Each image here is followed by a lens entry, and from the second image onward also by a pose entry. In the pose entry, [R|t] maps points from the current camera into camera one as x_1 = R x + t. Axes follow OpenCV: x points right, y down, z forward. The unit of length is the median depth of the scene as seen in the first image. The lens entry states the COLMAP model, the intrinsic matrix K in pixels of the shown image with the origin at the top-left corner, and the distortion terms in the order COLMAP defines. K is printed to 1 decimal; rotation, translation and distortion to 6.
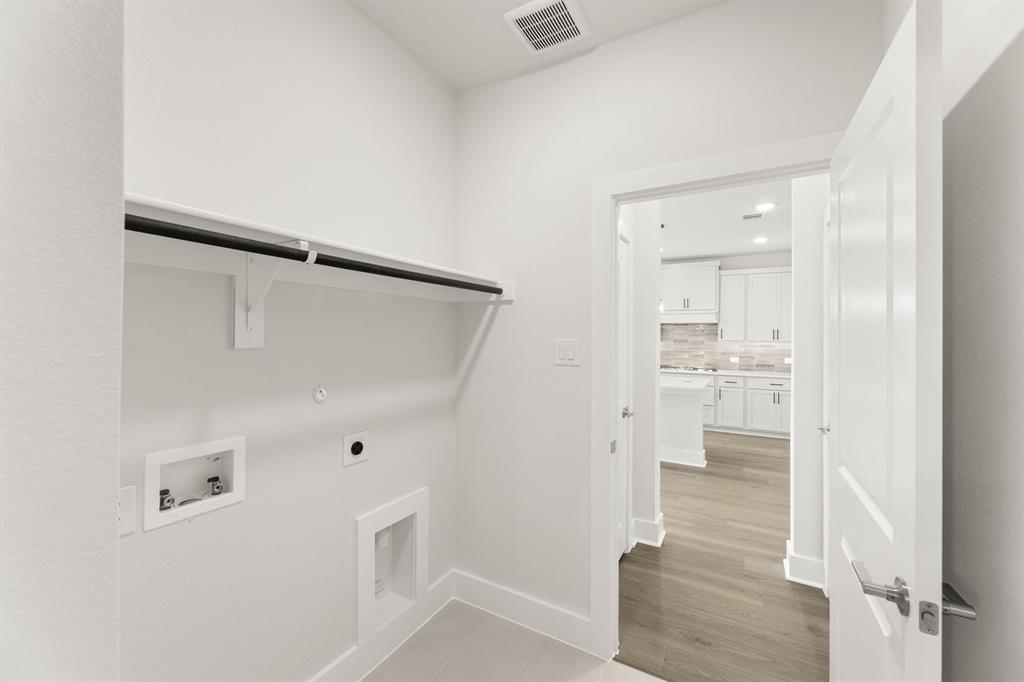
lens RADIAL K [[412.3, 0, 515.2], [0, 412.3, 331.3], [0, 0, 1]] dist [0.000000, -0.000005]
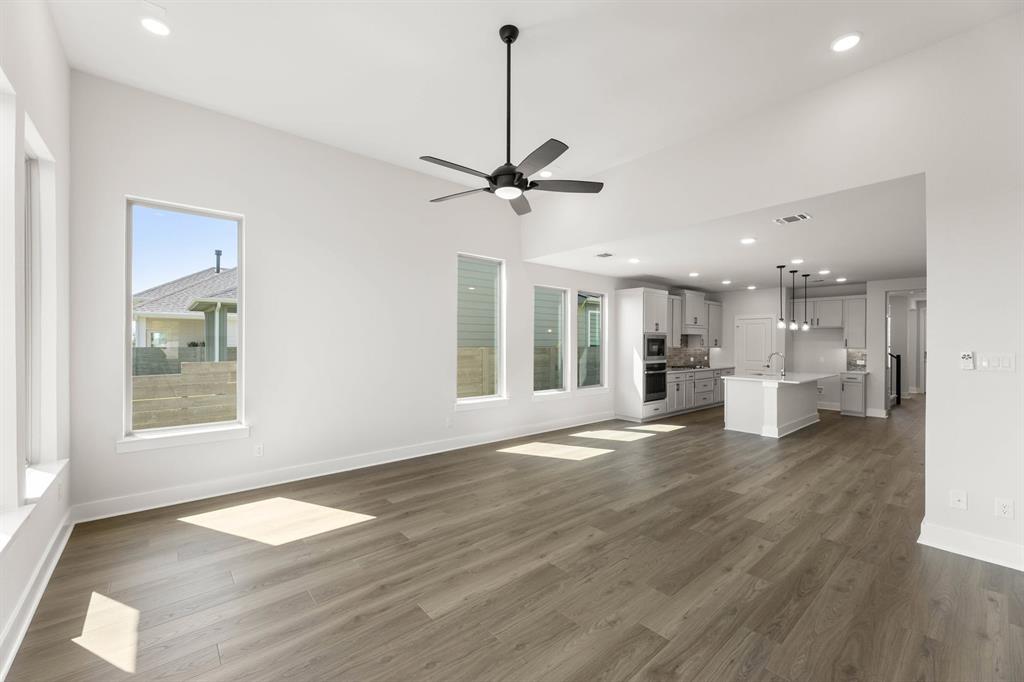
lens RADIAL K [[411.3, 0, 512.0], [0, 411.3, 341.0], [0, 0, 1]] dist [0.000670, 0.000055]
pose [[0.360454, -0.008167, 0.932741, -1.117300], [-0.016360, 0.999752, 0.015076, -0.009161], [-0.932633, -0.020694, 0.360231, 1.088928]]
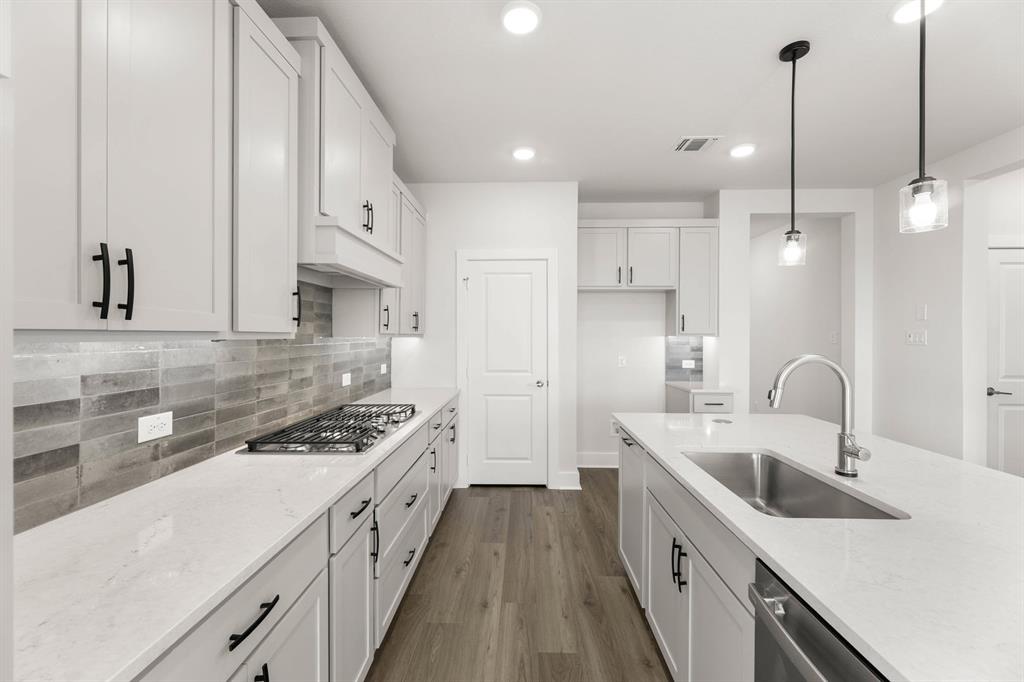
lens RADIAL K [[411.3, 0, 512.0], [0, 411.3, 341.0], [0, 0, 1]] dist [0.000670, 0.000055]
pose [[-0.450986, -0.024110, 0.892206, 0.082677], [-0.018734, 0.999671, 0.017545, 0.019555], [-0.892335, -0.008802, -0.451289, 1.054316]]
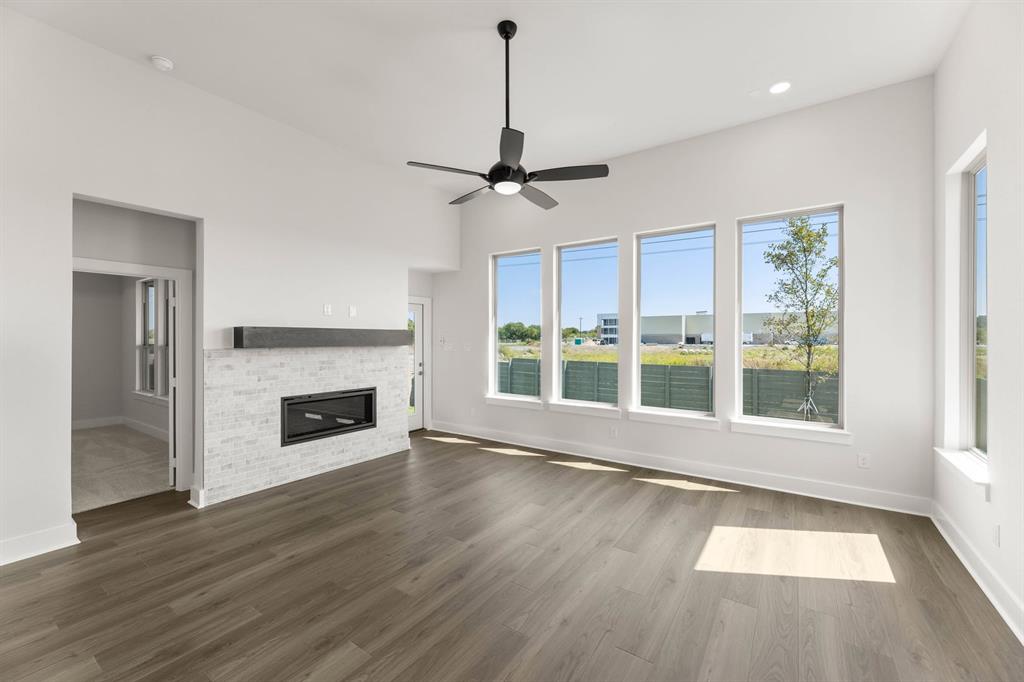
lens RADIAL K [[407.8, 0, 512.0], [0, 407.8, 341.0], [0, 0, 1]] dist [-0.016643, -0.000130]
pose [[-0.109284, -0.004062, -0.994002, -0.288360], [0.015170, 0.999868, -0.005753, 0.003897], [0.993895, -0.015707, -0.109208, 1.301161]]
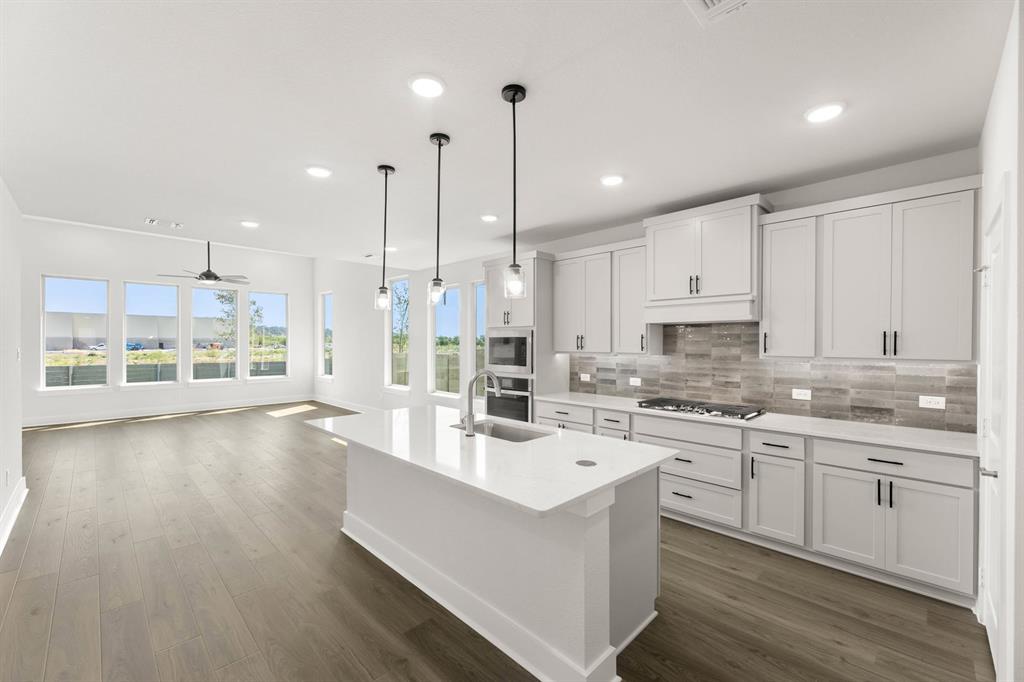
lens RADIAL K [[413.8, 0, 514.9], [0, 413.8, 343.4], [0, 0, 1]] dist [-0.000407, -0.000223]
pose [[0.962413, -0.008701, -0.271450, 0.340806], [0.012710, 0.999835, 0.013011, -0.002844], [0.271292, -0.015972, 0.962365, 0.433826]]
